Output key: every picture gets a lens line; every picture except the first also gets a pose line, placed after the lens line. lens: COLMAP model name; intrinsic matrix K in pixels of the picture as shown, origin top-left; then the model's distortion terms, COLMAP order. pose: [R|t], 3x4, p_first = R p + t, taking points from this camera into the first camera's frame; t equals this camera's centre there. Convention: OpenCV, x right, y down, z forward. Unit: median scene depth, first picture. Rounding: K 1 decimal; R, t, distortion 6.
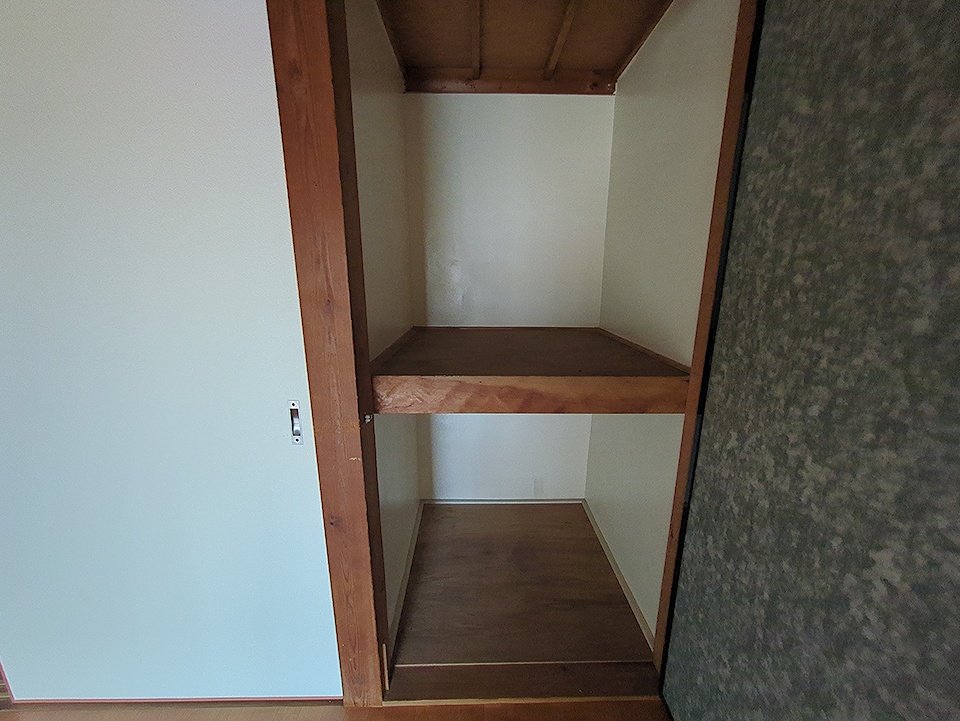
lens RADIAL K [[377.1, 0, 483.3], [0, 377.1, 361.2], [0, 0, 1]] dist [0.000428, 0.000139]
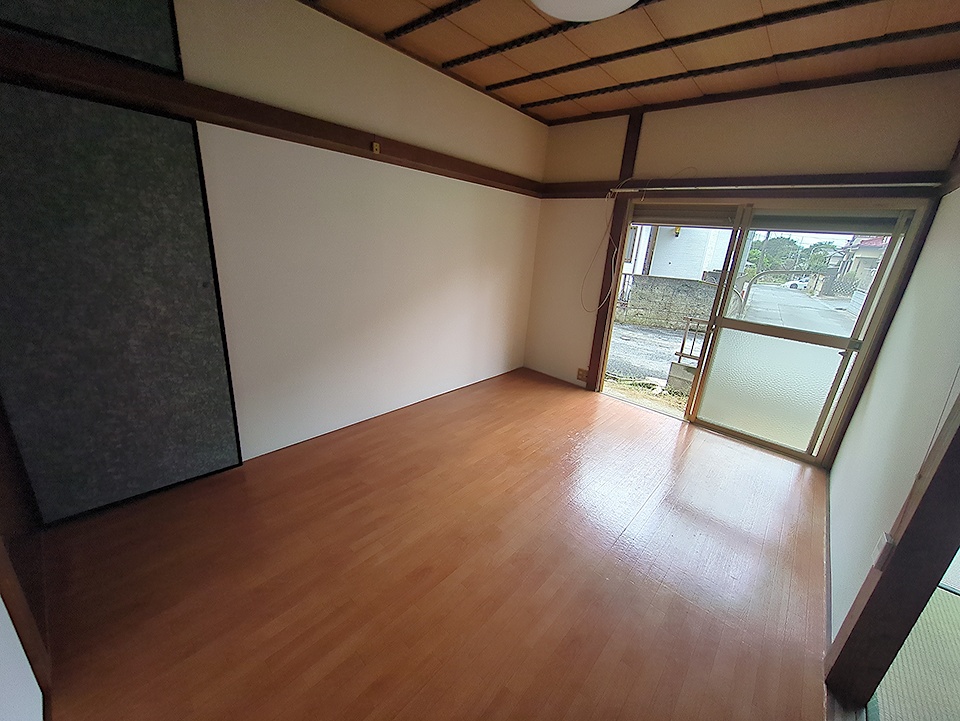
lens RADIAL K [[377.1, 0, 483.3], [0, 377.1, 361.2], [0, 0, 1]] dist [0.000428, 0.000139]
pose [[-0.729542, -0.273275, 0.626968, -2.258852], [0.076008, 0.878632, 0.471411, -0.467279], [-0.679699, 0.391569, -0.620228, 0.580643]]
